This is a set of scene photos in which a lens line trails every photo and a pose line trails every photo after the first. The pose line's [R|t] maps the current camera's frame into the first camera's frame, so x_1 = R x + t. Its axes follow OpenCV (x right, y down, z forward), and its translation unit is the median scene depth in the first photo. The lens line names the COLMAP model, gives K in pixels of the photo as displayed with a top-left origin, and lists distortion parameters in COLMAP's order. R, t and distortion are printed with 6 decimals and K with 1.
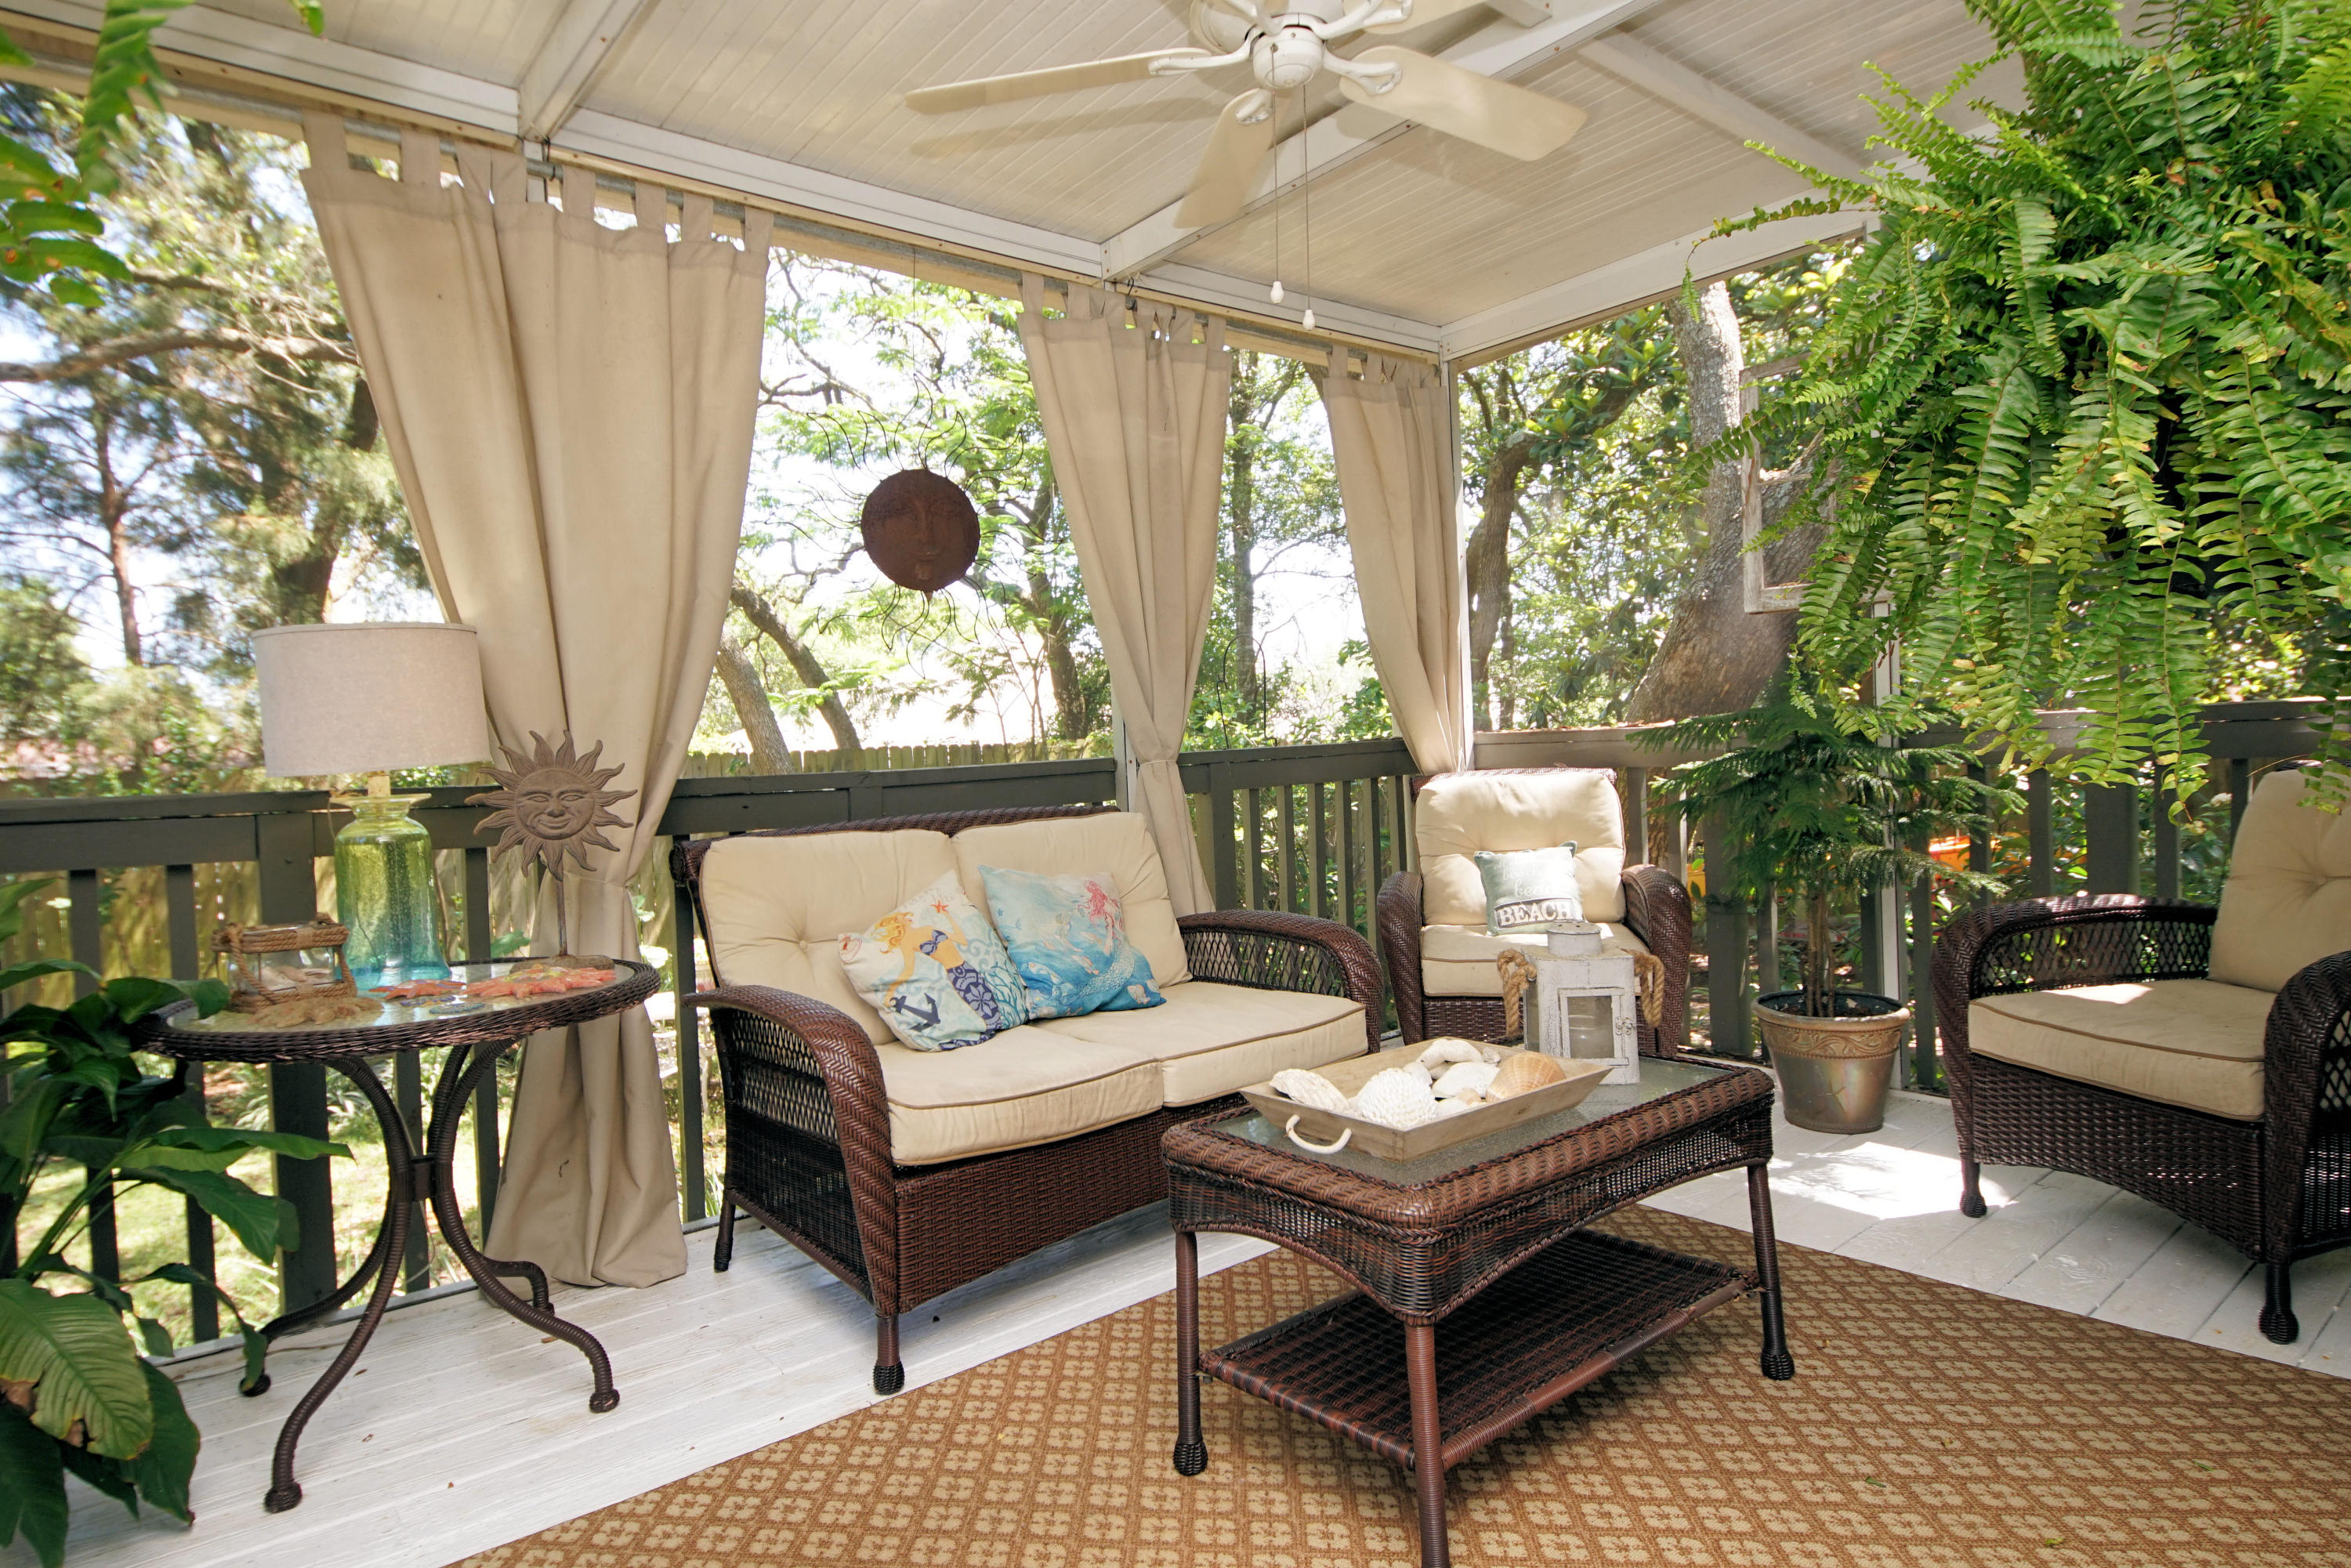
lens RADIAL K [[1312.1, 0, 1170.7], [0, 1312.1, 777.2], [0, 0, 1]] dist [0.003502, -0.001735]
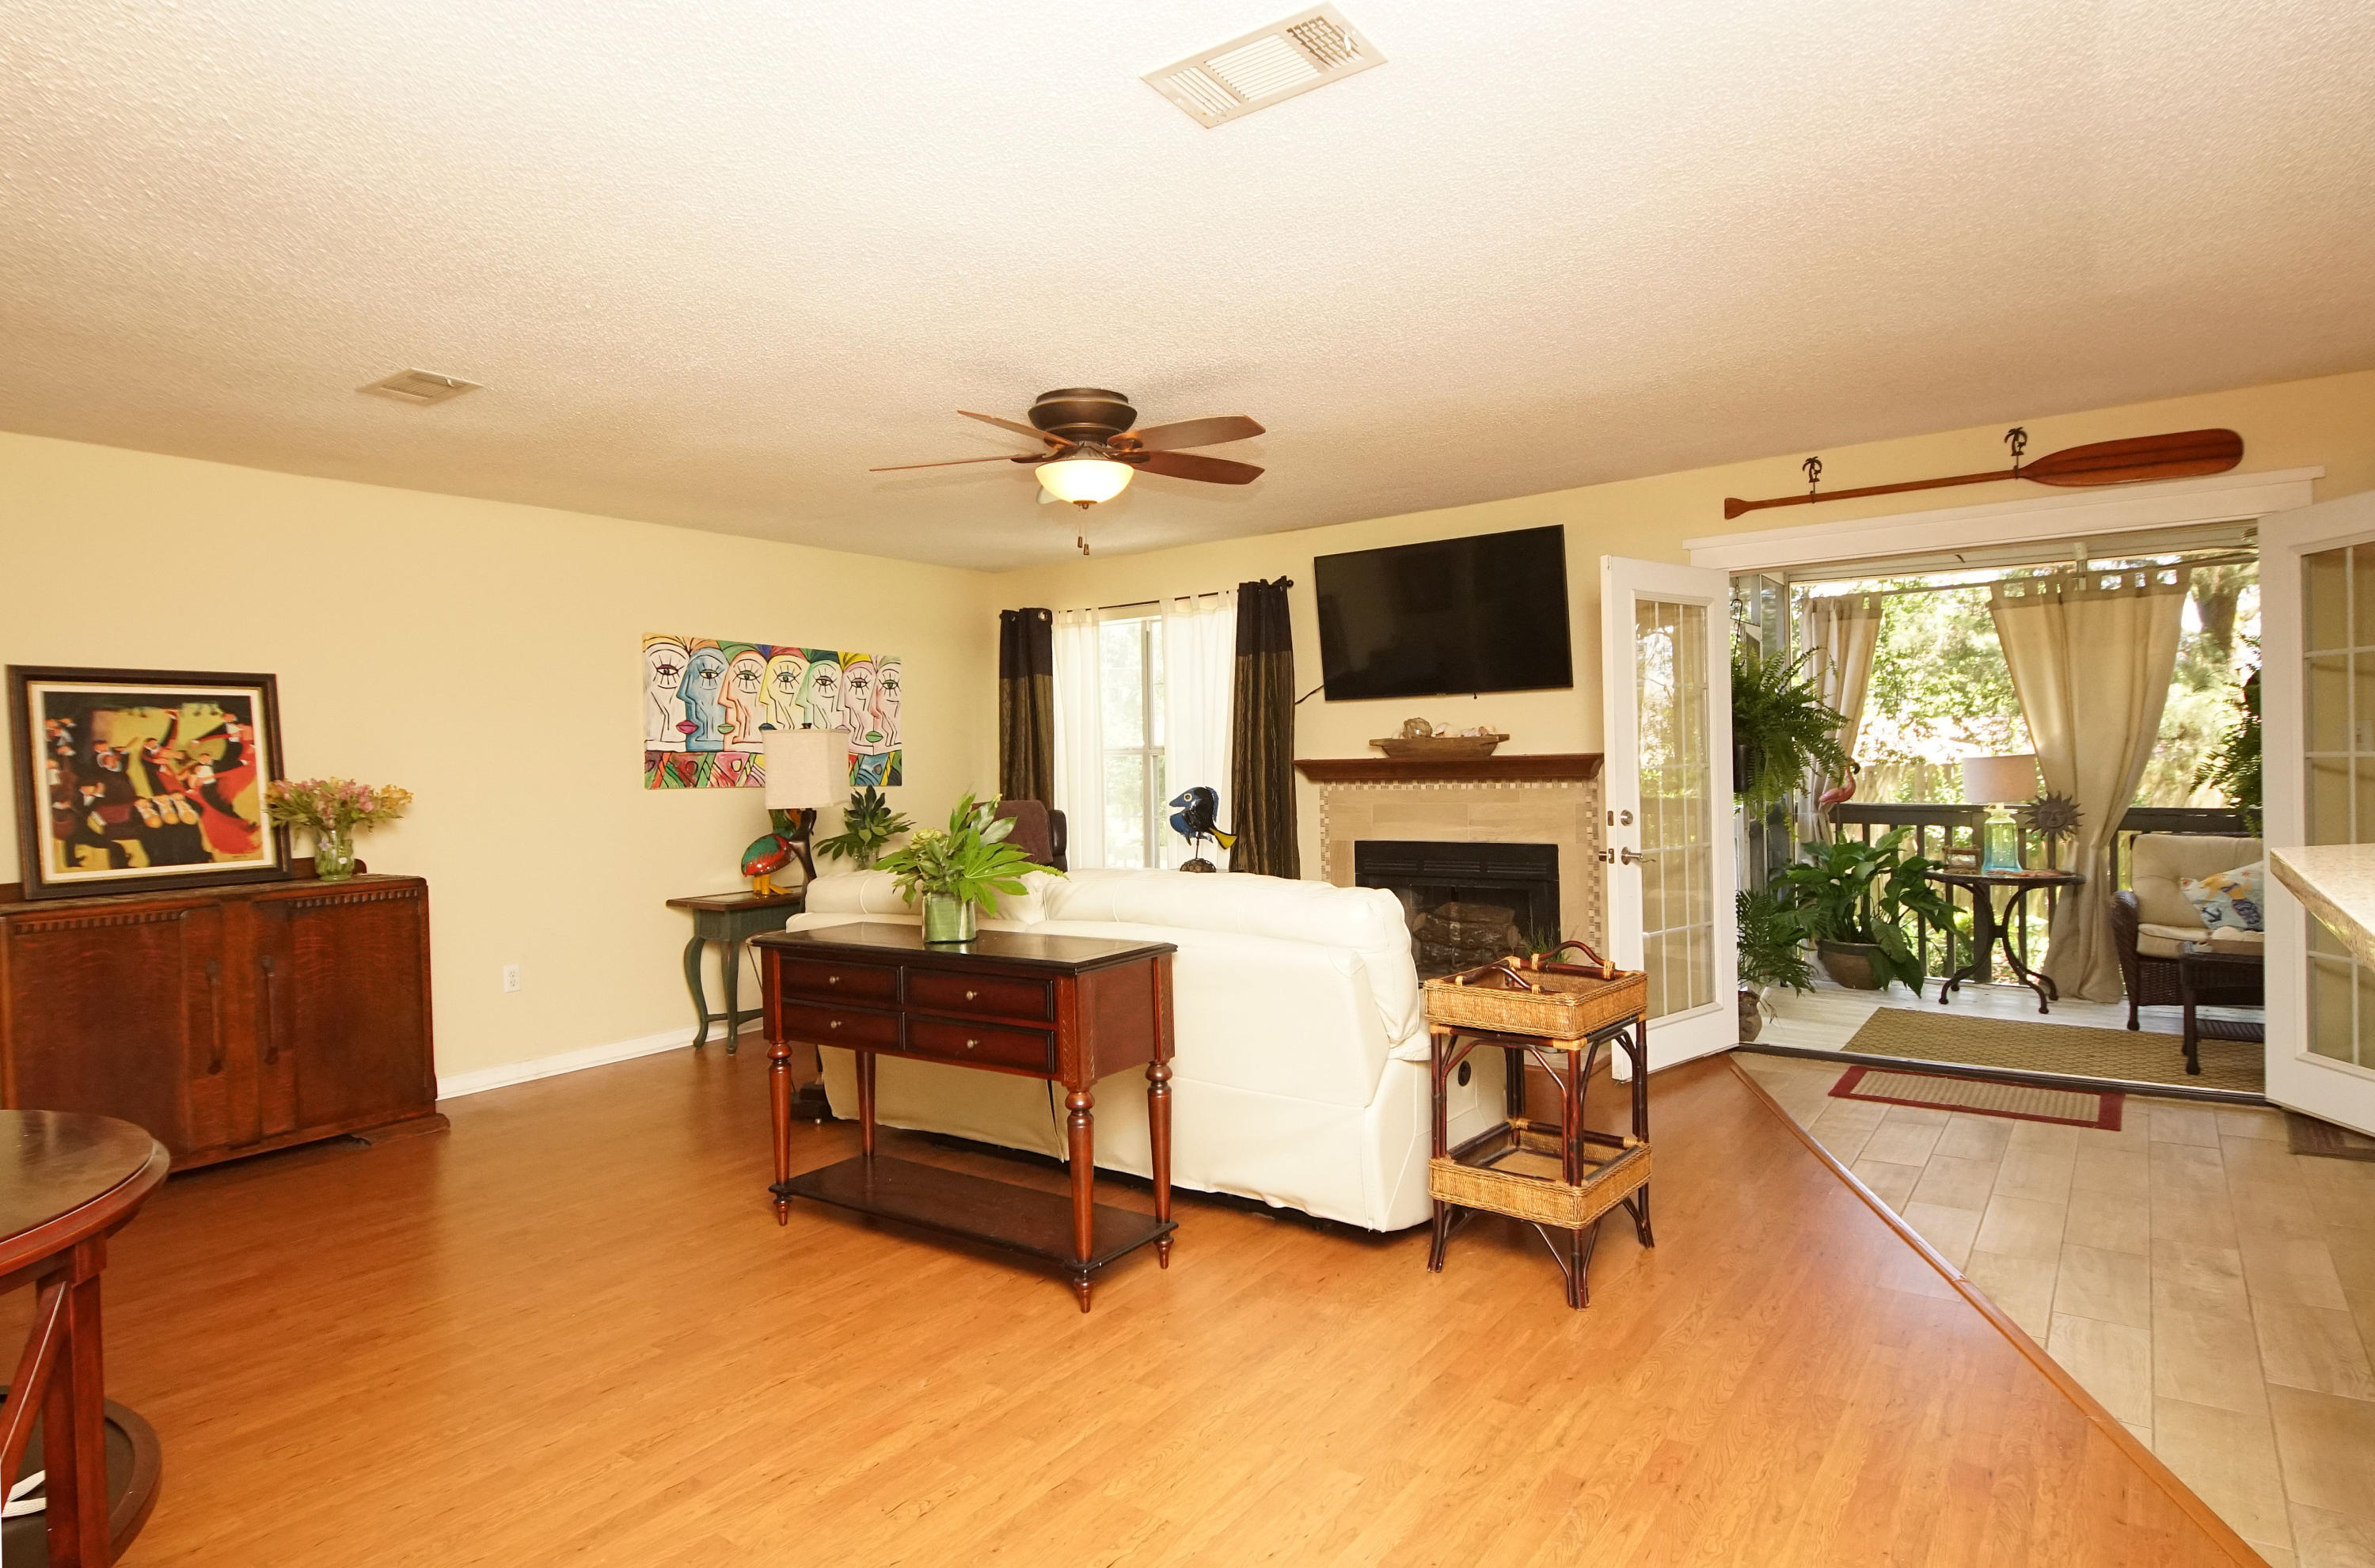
lens RADIAL K [[1300.1, 0, 1186.1], [0, 1300.1, 777.4], [0, 0, 1]] dist [0.025530, -0.023910]
pose [[0.241436, 0.040258, -0.969581, 1.639333], [-0.018584, 0.999148, 0.036858, -0.119660], [0.970239, 0.009120, 0.241978, -1.363112]]
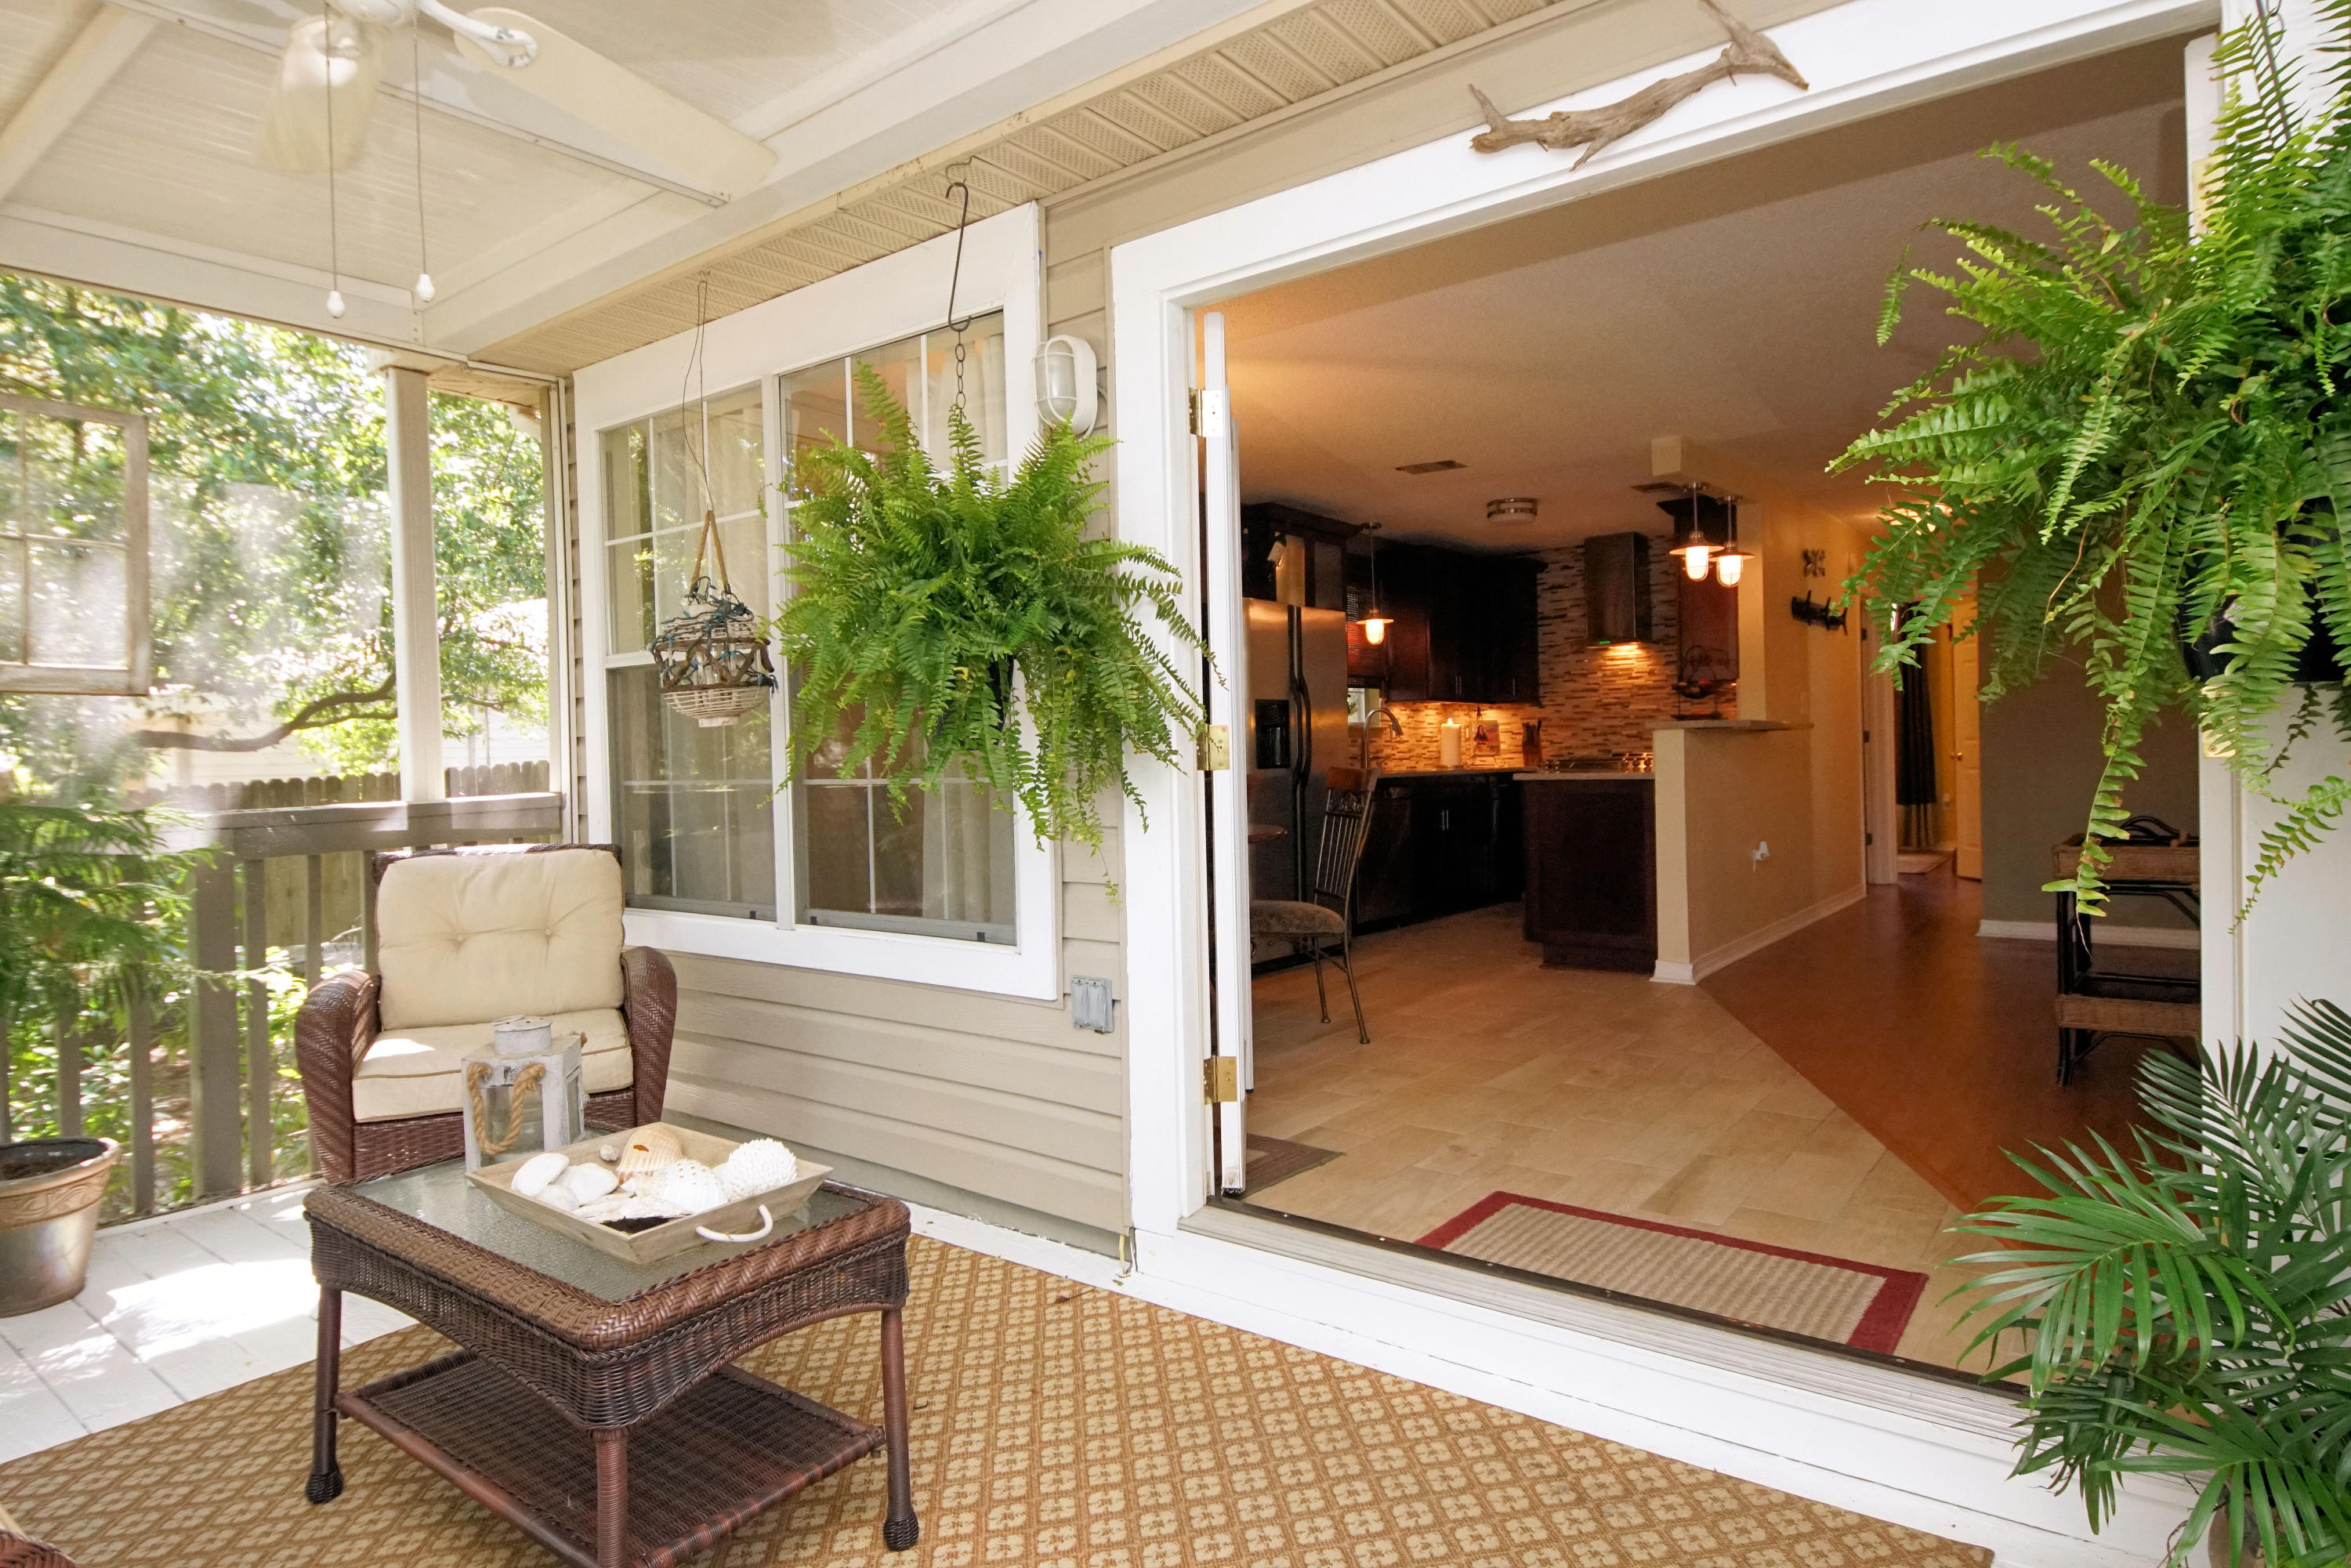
lens RADIAL K [[1312.1, 0, 1144.1], [0, 1312.1, 761.6], [0, 0, 1]] dist [0.003502, -0.001735]
pose [[-0.199479, 0.034516, 0.979294, -0.615456], [0.062442, 0.997796, -0.022448, -0.021563], [-0.977911, 0.056671, -0.201195, 0.581160]]
